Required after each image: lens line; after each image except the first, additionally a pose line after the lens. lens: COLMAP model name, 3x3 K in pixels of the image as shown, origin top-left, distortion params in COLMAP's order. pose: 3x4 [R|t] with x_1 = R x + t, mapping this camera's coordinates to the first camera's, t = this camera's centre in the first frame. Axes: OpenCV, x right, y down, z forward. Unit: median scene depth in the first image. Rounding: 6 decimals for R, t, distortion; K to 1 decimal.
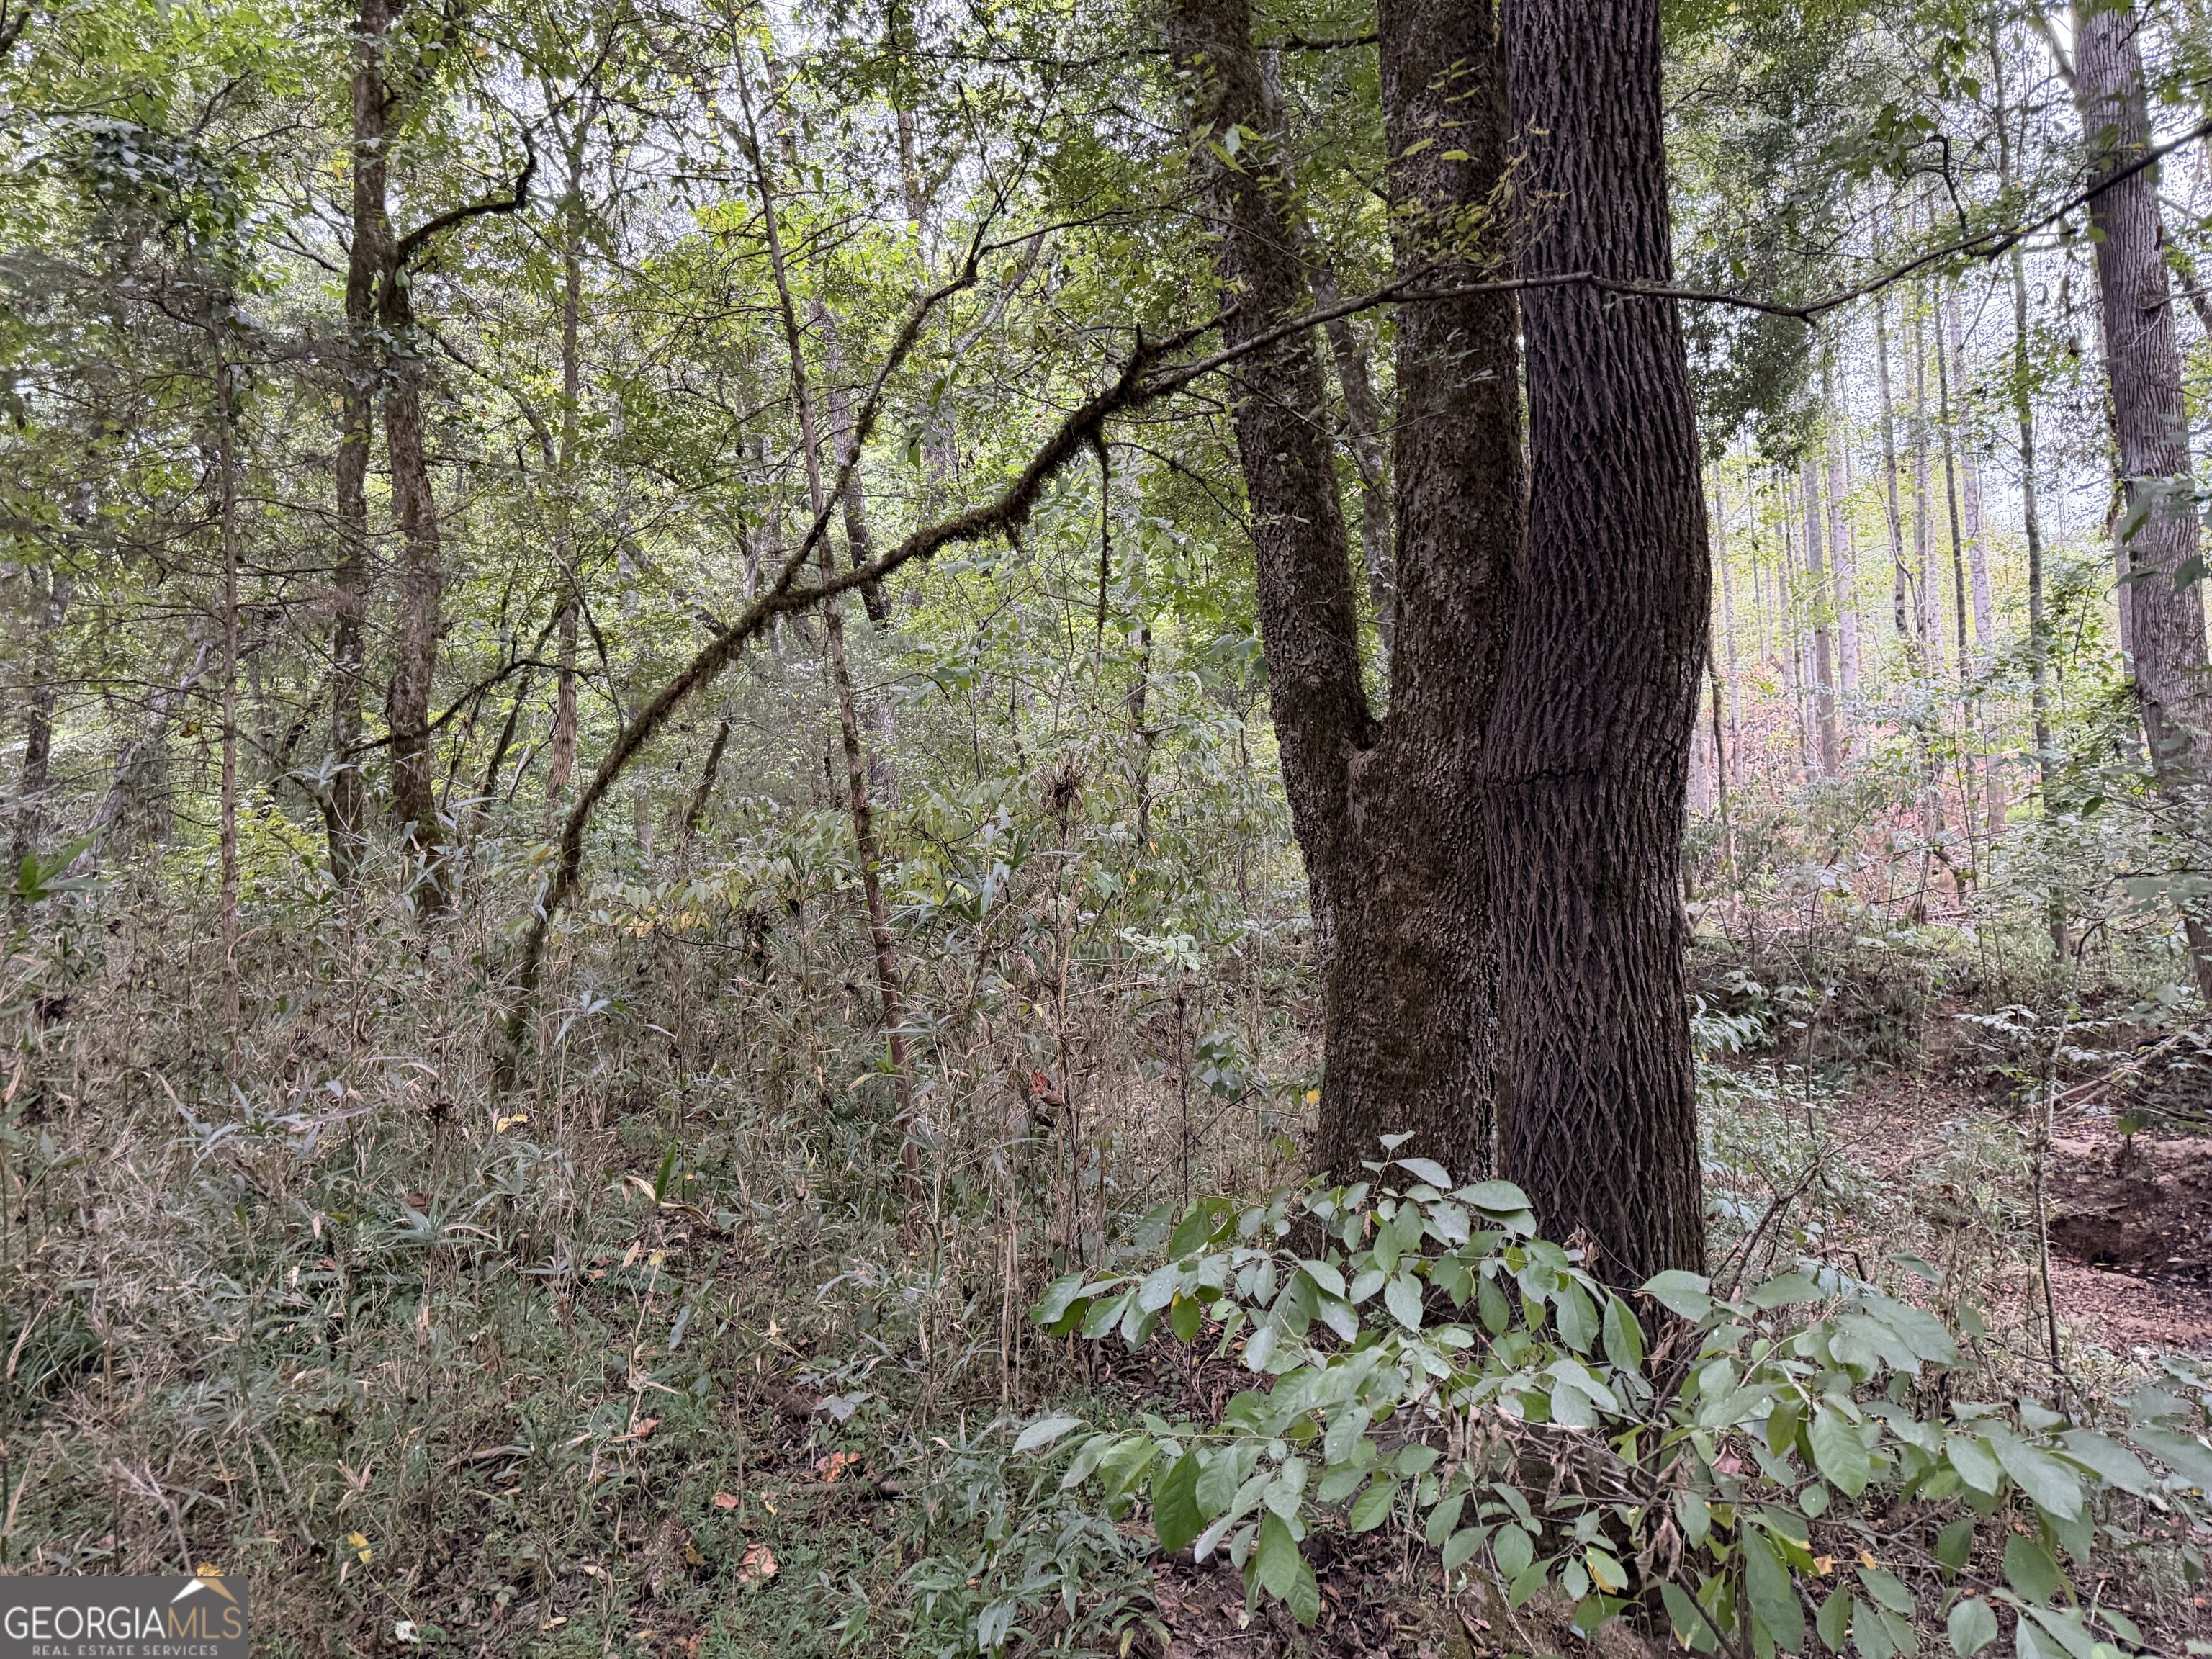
lens RADIAL K [[1550.6, 0, 1104.7], [0, 1550.6, 829.9], [0, 0, 1]] dist [-0.003040, 0.001573]
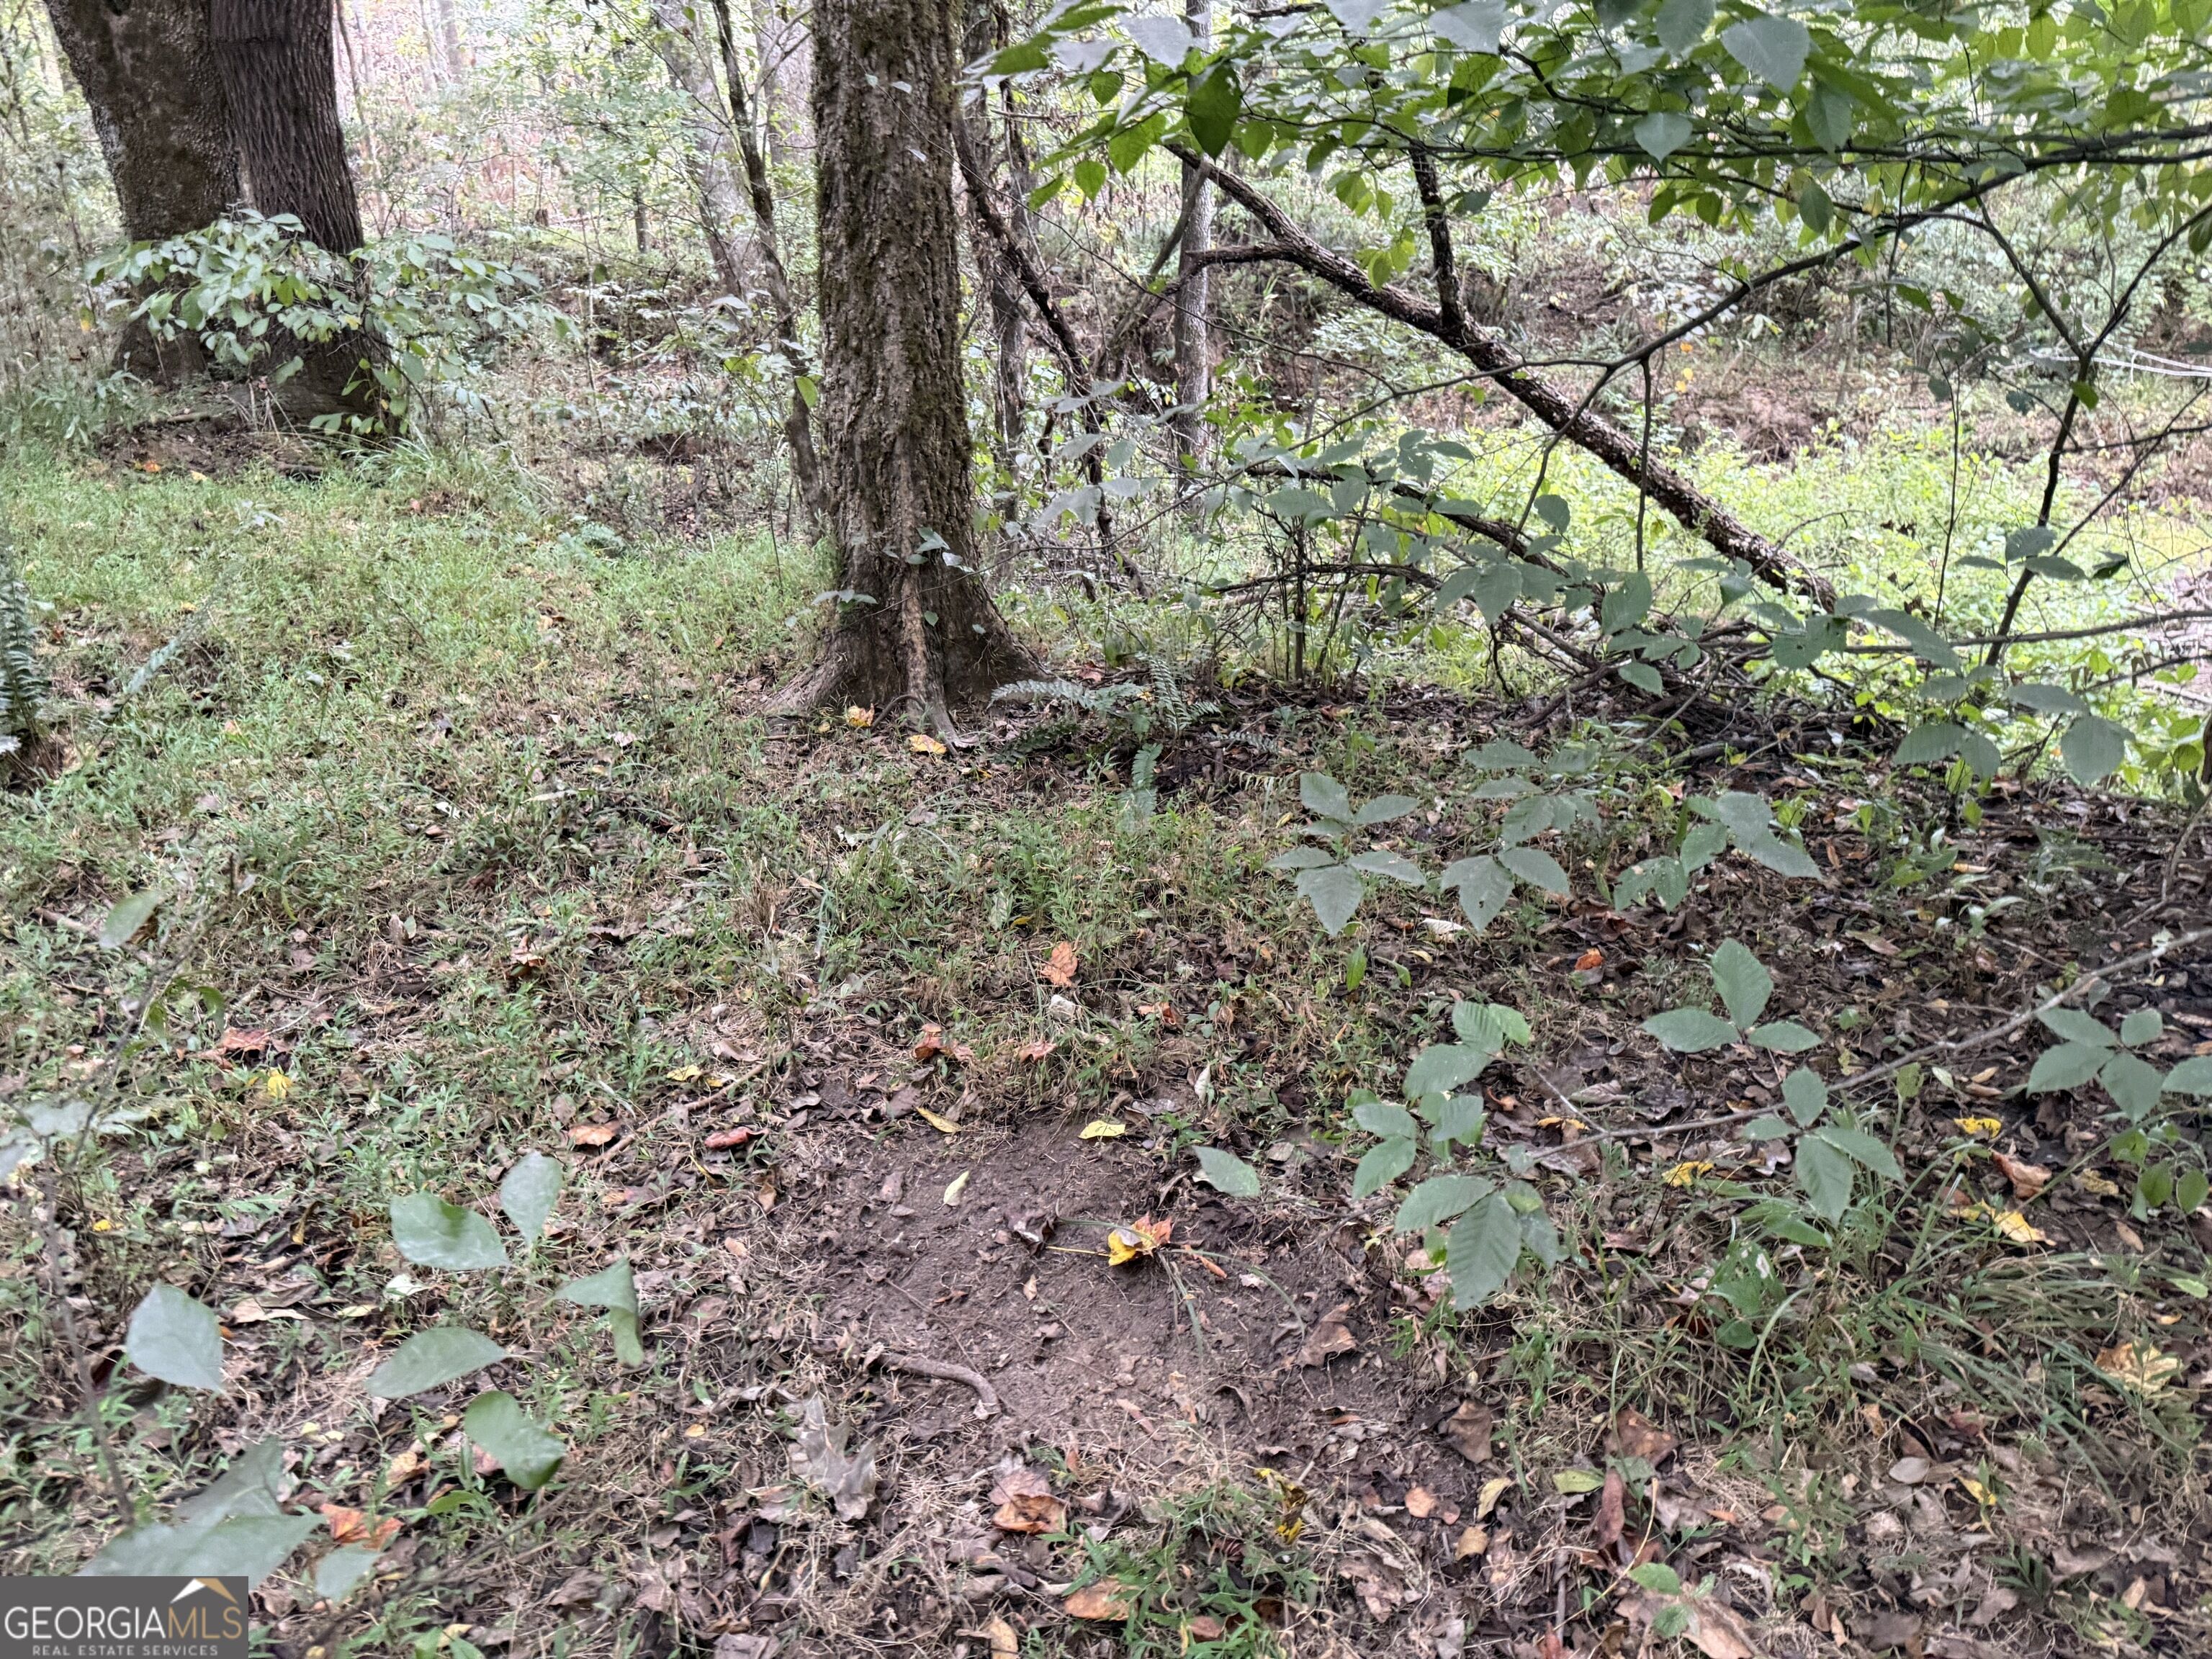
lens RADIAL K [[1550.6, 0, 1103.1], [0, 1550.6, 830.5], [0, 0, 1]] dist [-0.003040, 0.001573]
pose [[0.702651, -0.253953, 0.664673, -0.101507], [-0.032217, 0.921826, 0.386262, 0.018780], [-0.710805, -0.292821, 0.639540, -0.253685]]
